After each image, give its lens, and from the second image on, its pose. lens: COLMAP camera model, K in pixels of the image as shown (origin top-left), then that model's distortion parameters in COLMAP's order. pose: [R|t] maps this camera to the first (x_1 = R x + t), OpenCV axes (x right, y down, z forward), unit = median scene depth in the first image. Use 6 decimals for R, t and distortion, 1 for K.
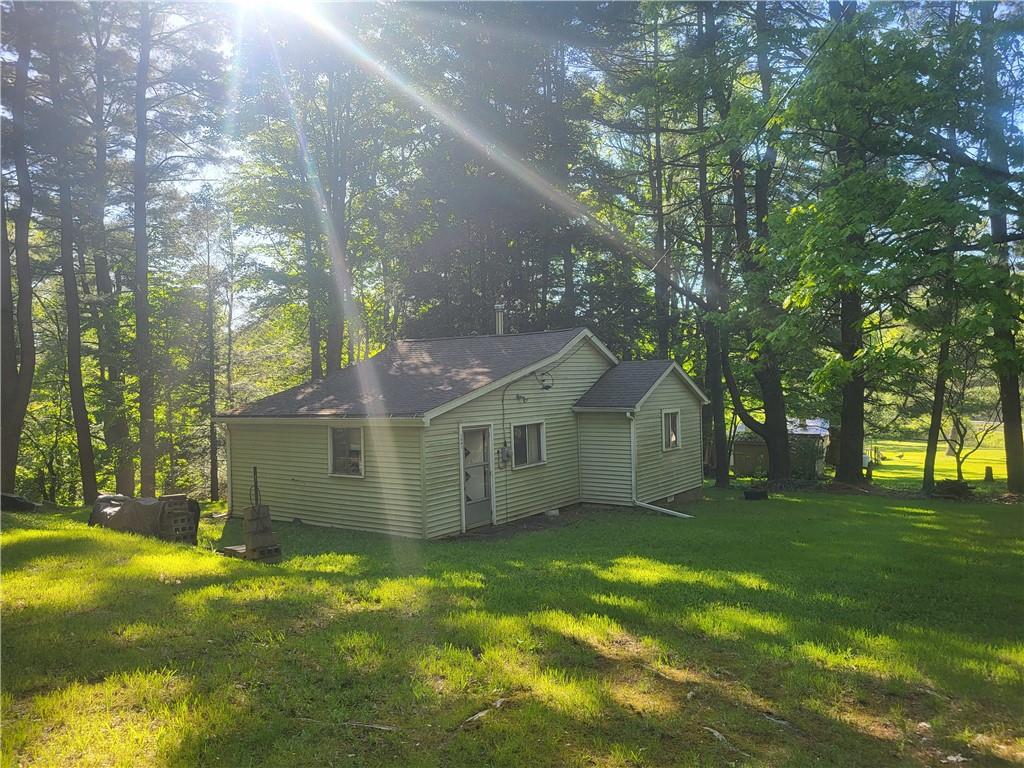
lens RADIAL K [[767.7, 0, 517.3], [0, 767.7, 377.0], [0, 0, 1]] dist [0.067203, -0.056247]
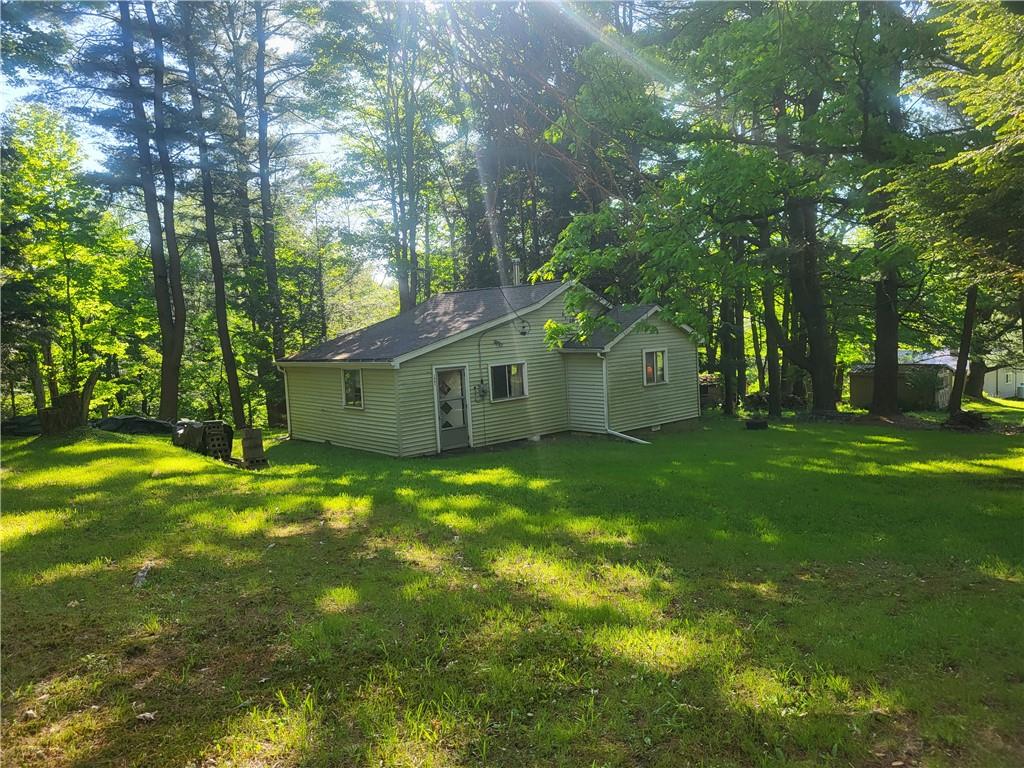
lens RADIAL K [[767.1, 0, 518.1], [0, 767.1, 392.2], [0, 0, 1]] dist [0.065431, -0.063525]
pose [[0.970912, -0.004553, -0.239395, 0.318771], [0.029985, 0.994260, 0.102699, -0.017808], [0.237553, -0.106890, 0.965475, -0.146032]]
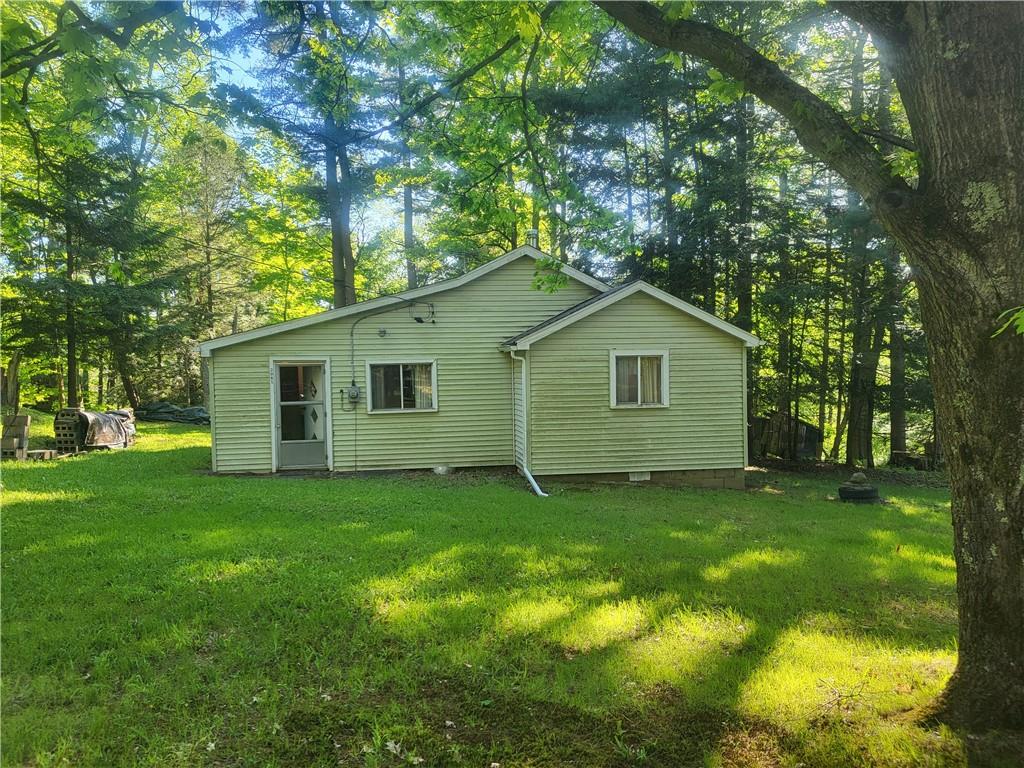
lens RADIAL K [[750.2, 0, 512.0], [0, 750.2, 384.0], [0, 0, 1]] dist [0.034233, -0.000433]
pose [[0.702572, 0.030425, -0.710962, 0.709871], [0.003430, 0.998929, 0.046137, 0.046962], [0.711605, -0.034853, 0.701715, 0.507814]]
